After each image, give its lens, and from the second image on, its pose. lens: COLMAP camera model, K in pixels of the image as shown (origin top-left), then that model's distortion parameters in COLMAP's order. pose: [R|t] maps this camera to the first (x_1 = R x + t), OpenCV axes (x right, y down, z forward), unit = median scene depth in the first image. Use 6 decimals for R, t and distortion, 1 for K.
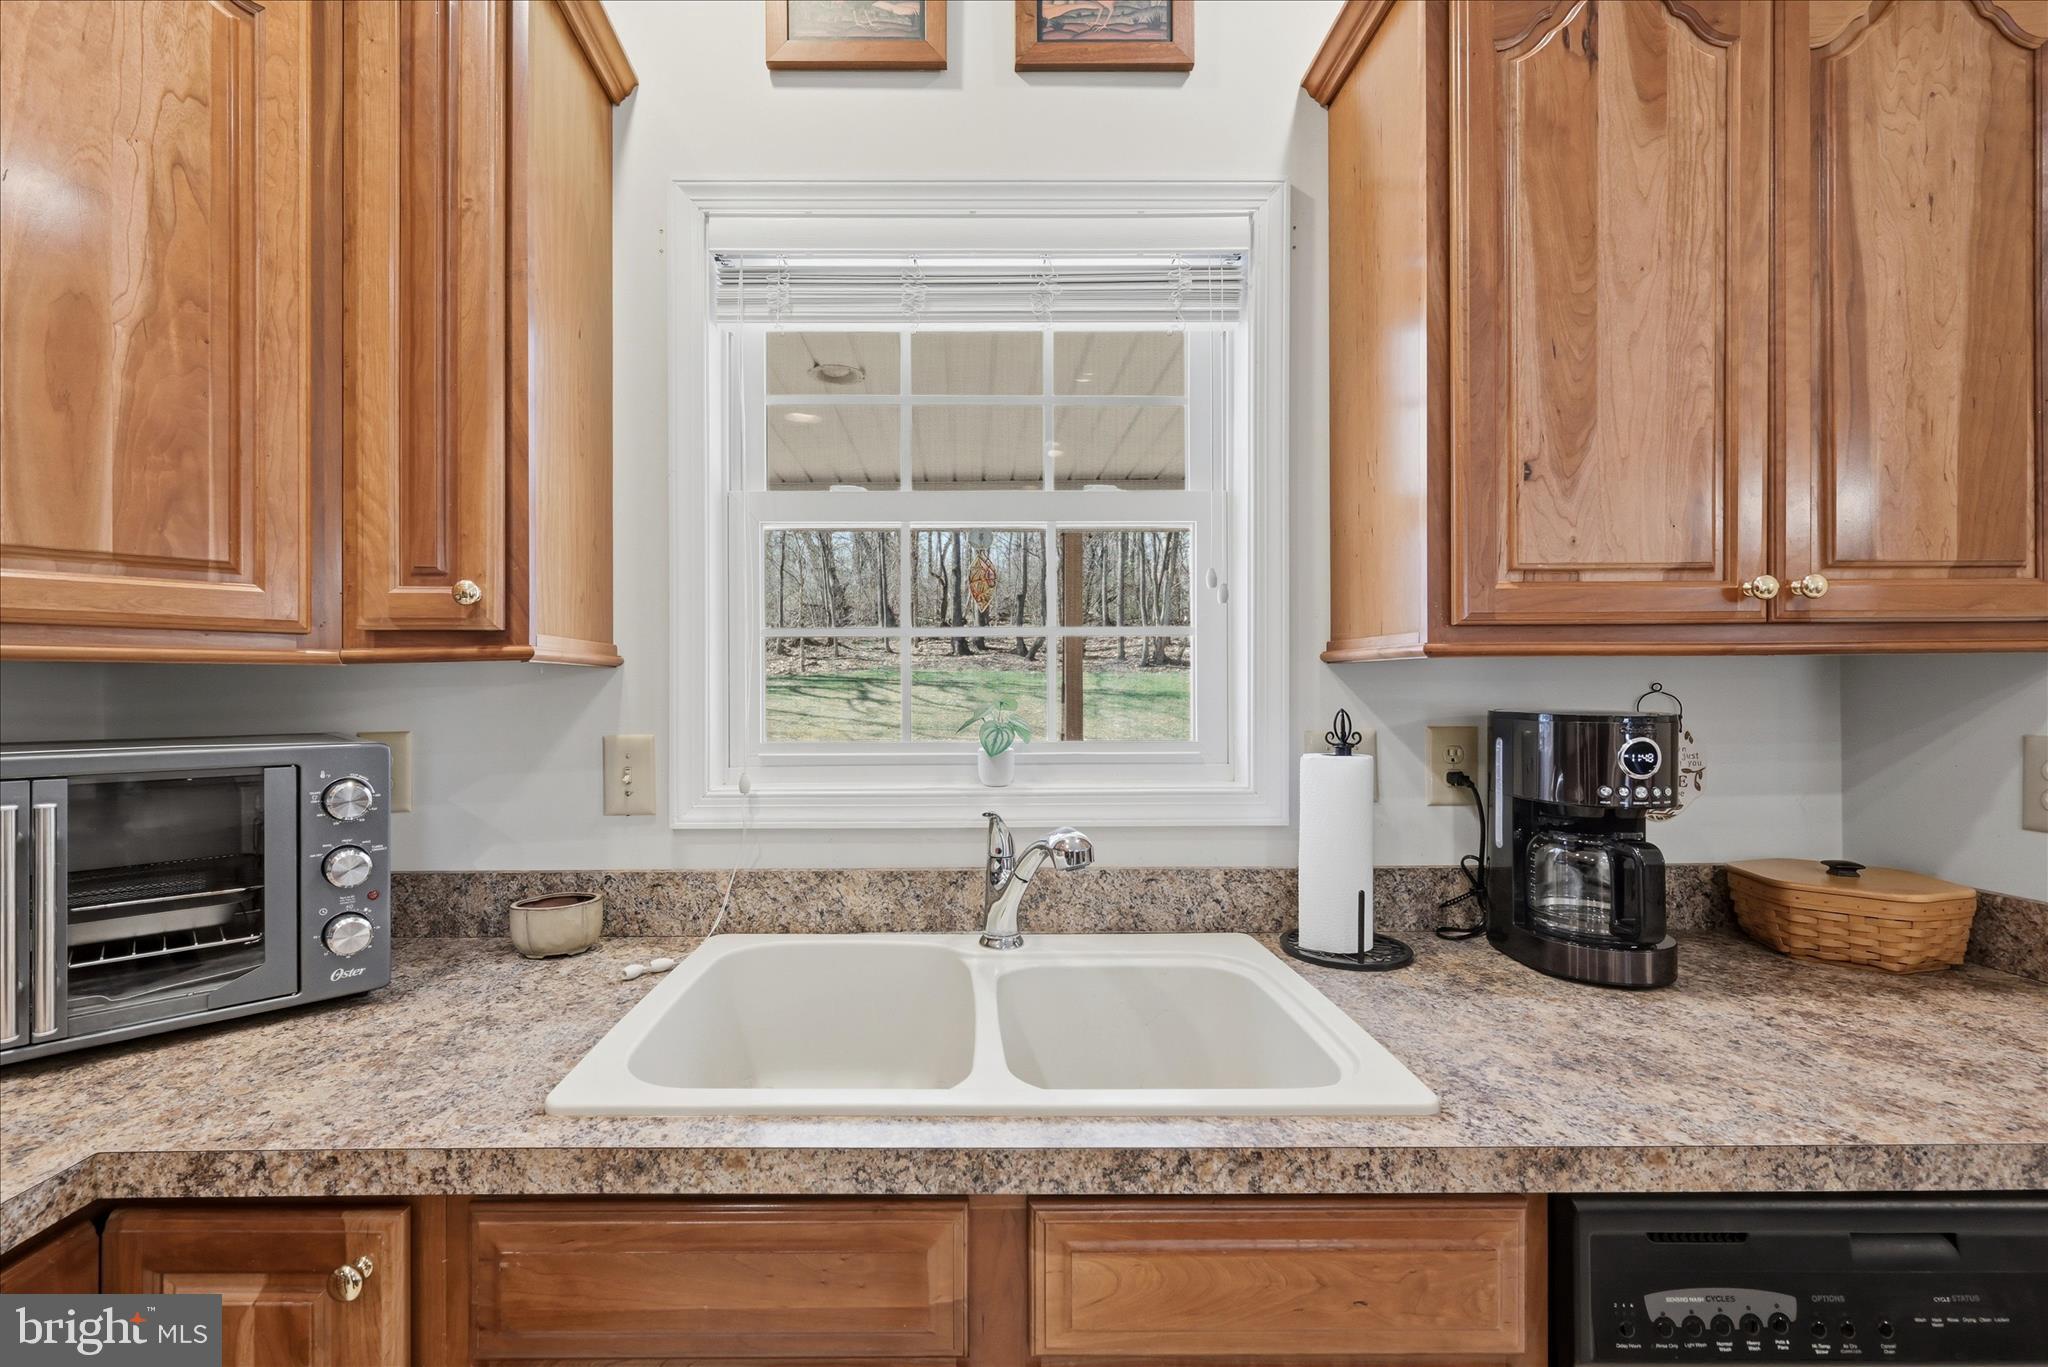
lens RADIAL K [[863.5, 0, 969.9], [0, 863.5, 687.0], [0, 0, 1]] dist [0.001858, 0.000274]
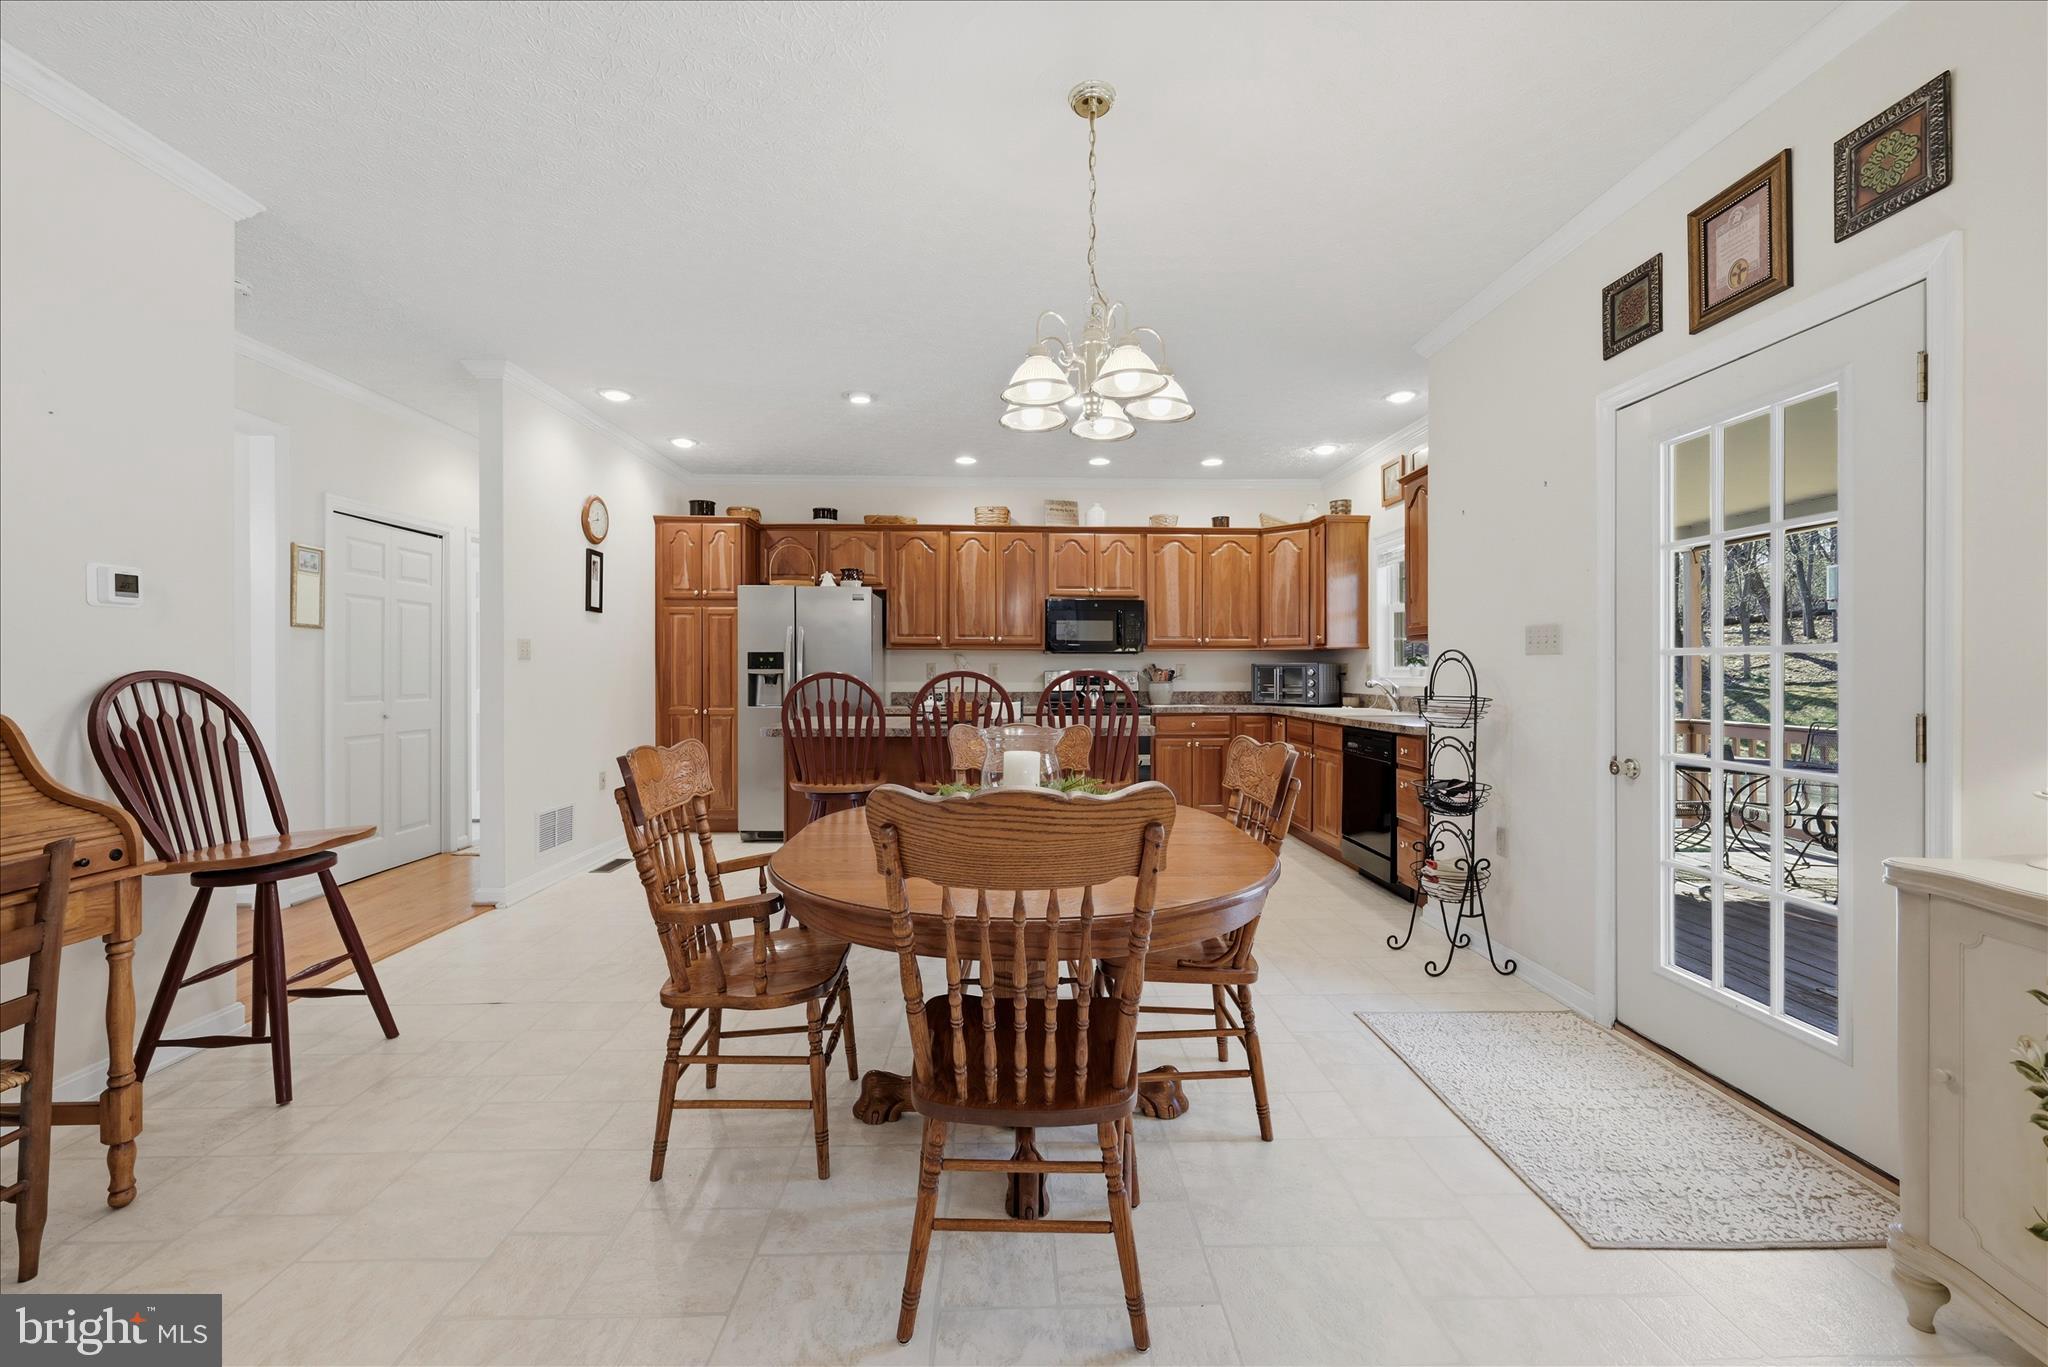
lens RADIAL K [[811.6, 0, 1020.7], [0, 811.6, 671.8], [0, 0, 1]] dist [-0.000495, 0.000000]
pose [[0.013900, 0.004321, -0.999894, 4.883568], [0.002646, 0.999987, 0.004358, 0.095375], [0.999900, -0.002706, 0.013888, -1.113072]]
